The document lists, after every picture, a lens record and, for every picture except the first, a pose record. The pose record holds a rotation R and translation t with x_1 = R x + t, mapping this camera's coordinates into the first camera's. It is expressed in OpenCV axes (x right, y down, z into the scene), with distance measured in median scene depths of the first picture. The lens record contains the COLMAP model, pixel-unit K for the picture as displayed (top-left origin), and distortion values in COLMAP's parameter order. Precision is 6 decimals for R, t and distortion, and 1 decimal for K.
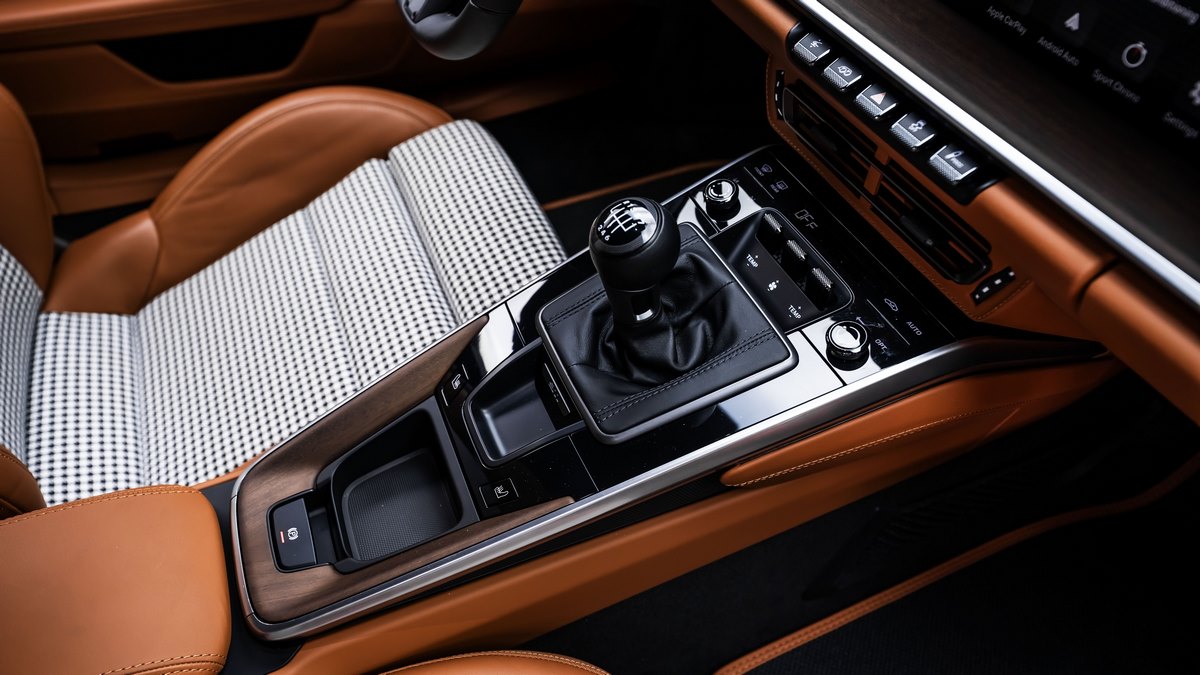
lens RADIAL K [[788.6, 0, 594.8], [0, 788.6, 337.1], [0, 0, 1]] dist [-0.001900, 0.029618]
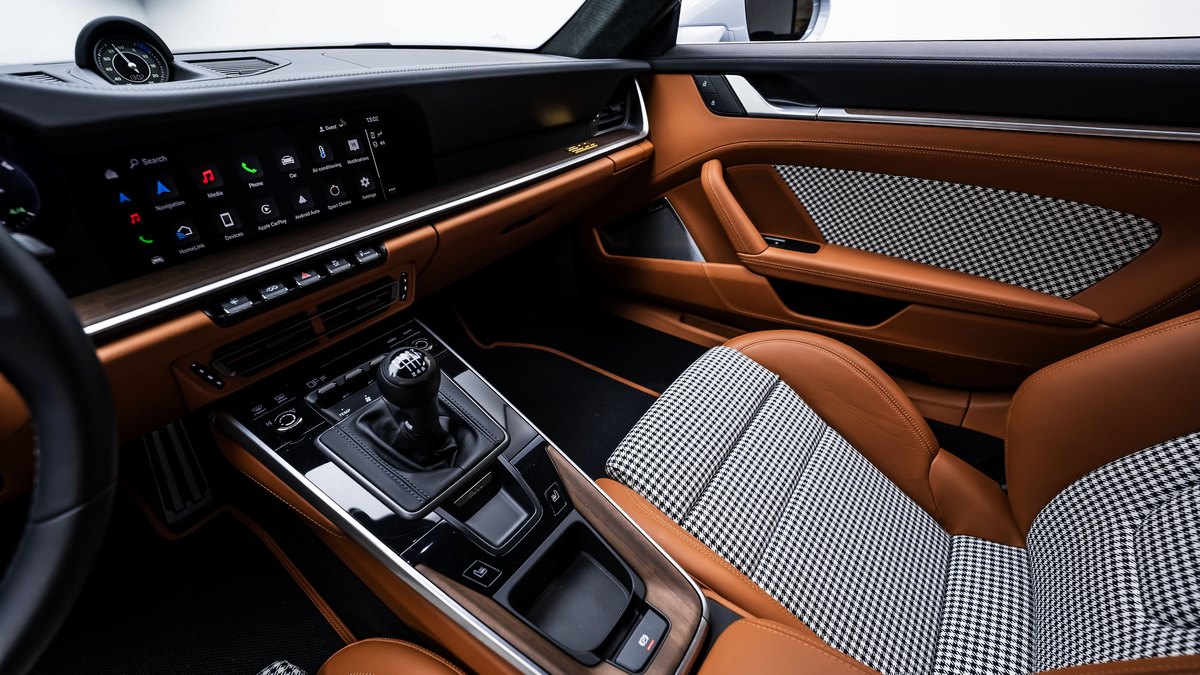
lens RADIAL K [[489.4, 0, 599.4], [0, 489.4, 334.0], [0, 0, 1]] dist [-0.036492, 0.005894]
pose [[-0.500371, -0.447339, 0.741294, -0.667498], [0.669778, 0.342565, 0.658822, -0.441466], [-0.548658, 0.826158, 0.128208, 0.525442]]
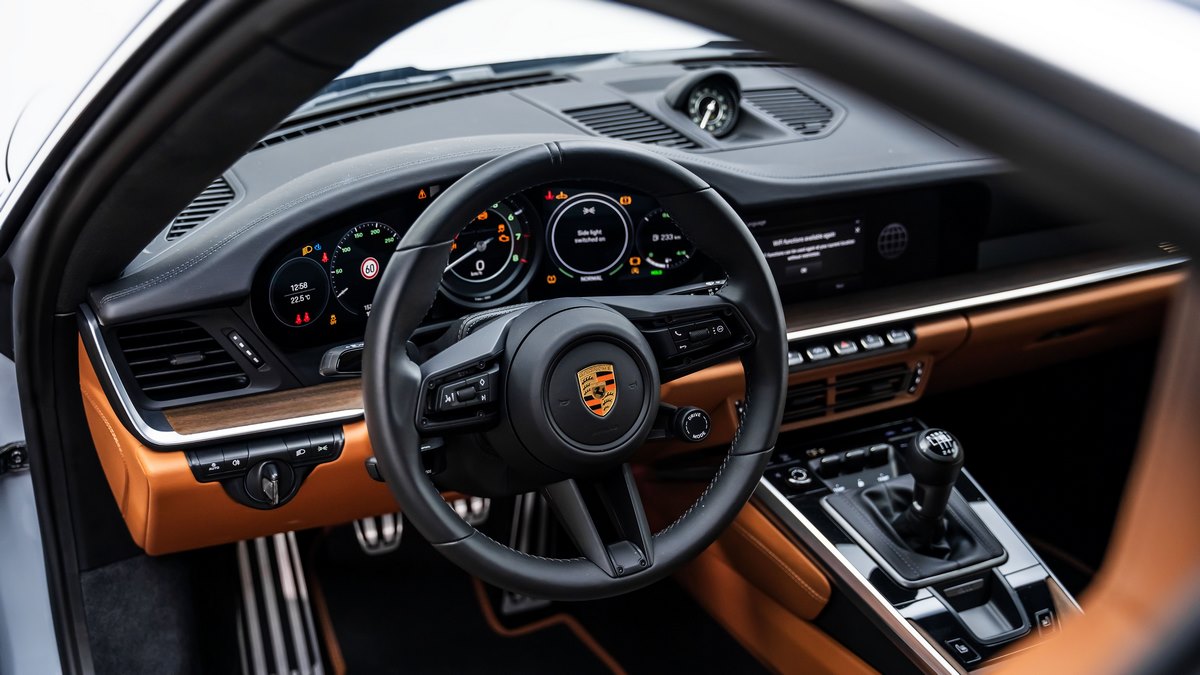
lens RADIAL K [[1490.9, 0, 600.0], [0, 1490.9, 337.5], [0, 0, 1]] dist [0.034543, 0.068586]
pose [[-0.054413, -0.360503, 0.931170, -2.255495], [0.746624, 0.604525, 0.277672, -1.377085], [-0.663017, 0.710343, 0.236266, 0.481044]]
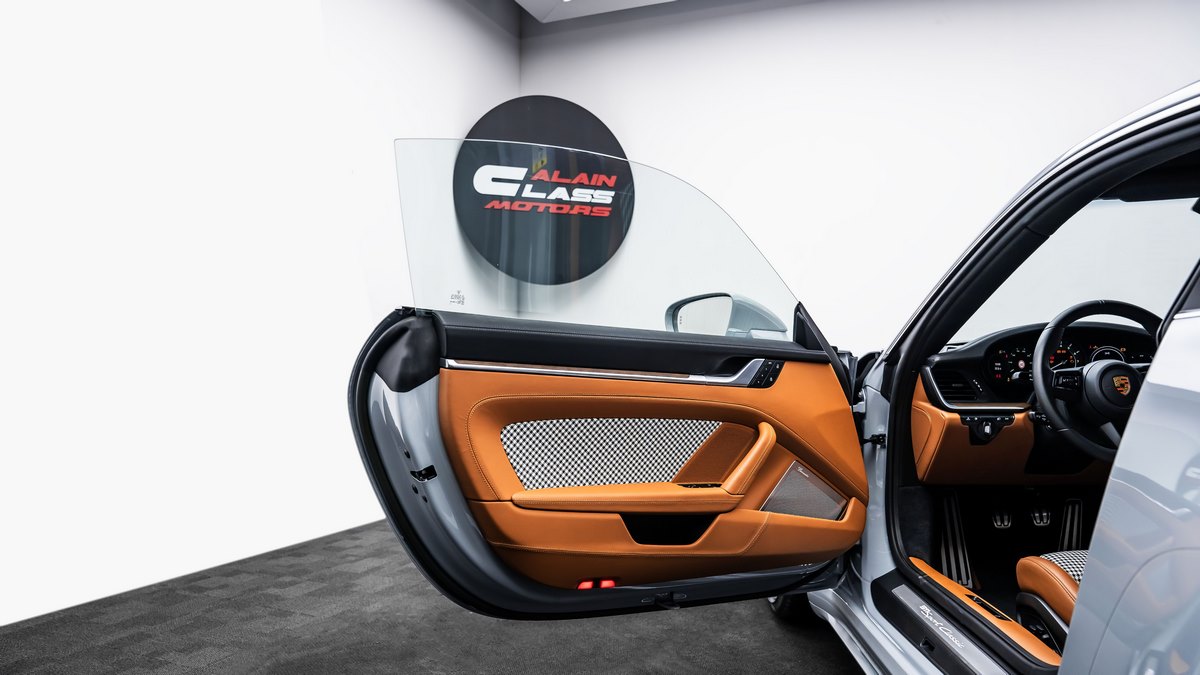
lens RADIAL K [[853.1, 0, 600.0], [0, 853.1, 337.5], [0, 0, 1]] dist [-0.151123, 0.092563]
pose [[0.418959, 0.020461, 0.907775, -4.061414], [0.681241, 0.653891, -0.329147, -1.193980], [-0.600320, 0.756312, 0.260015, 1.322479]]
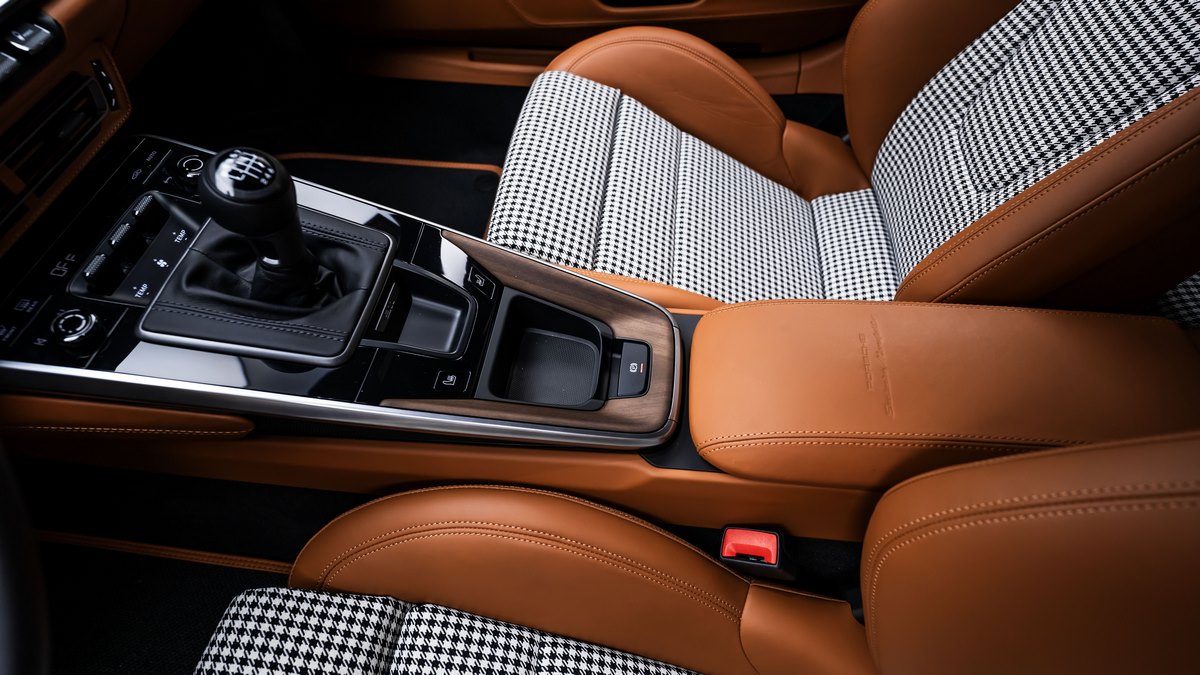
lens RADIAL K [[611.9, 0, 600.0], [0, 611.9, 337.5], [0, 0, 1]] dist [-0.010724, -0.000019]
pose [[-0.866687, -0.396477, 0.302753, -0.584824], [0.384400, -0.143976, 0.911870, -0.610312], [-0.317946, 0.906685, 0.277188, 0.683726]]
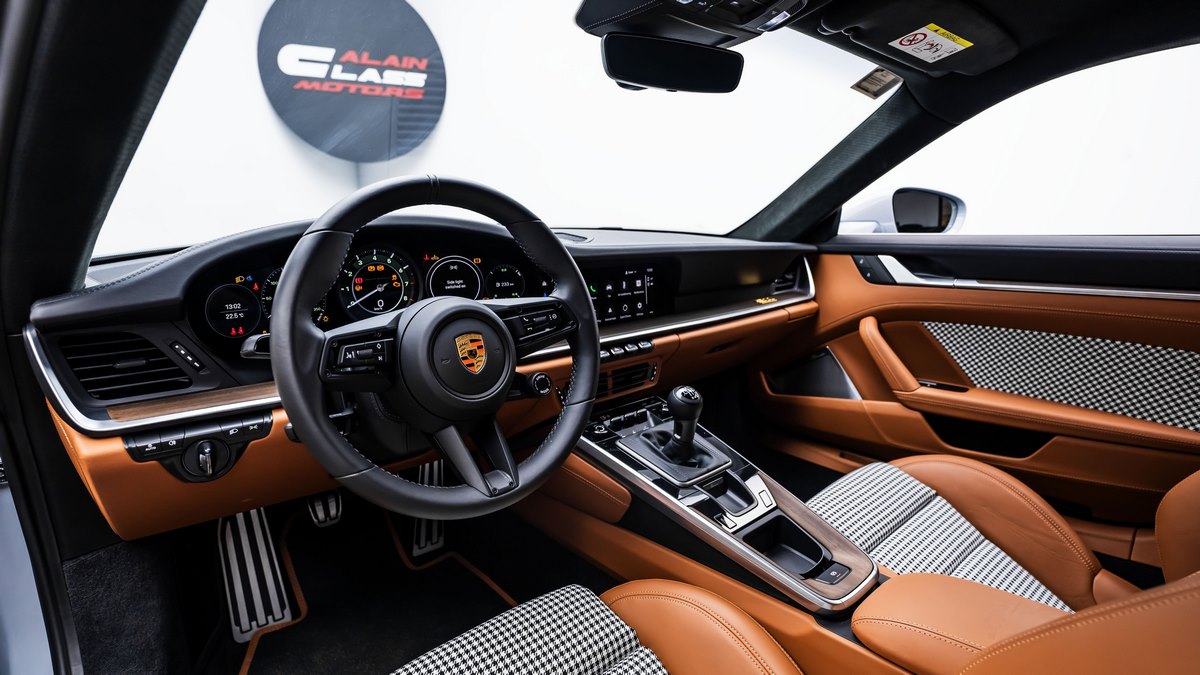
lens RADIAL K [[595.1, 0, 599.7], [0, 595.1, 331.6], [0, 0, 1]] dist [-0.005362, -0.001514]
pose [[-0.306986, -0.177146, 0.935082, -1.393960], [0.721362, 0.597591, 0.350032, -0.971332], [-0.620803, 0.781988, -0.055665, 0.937811]]
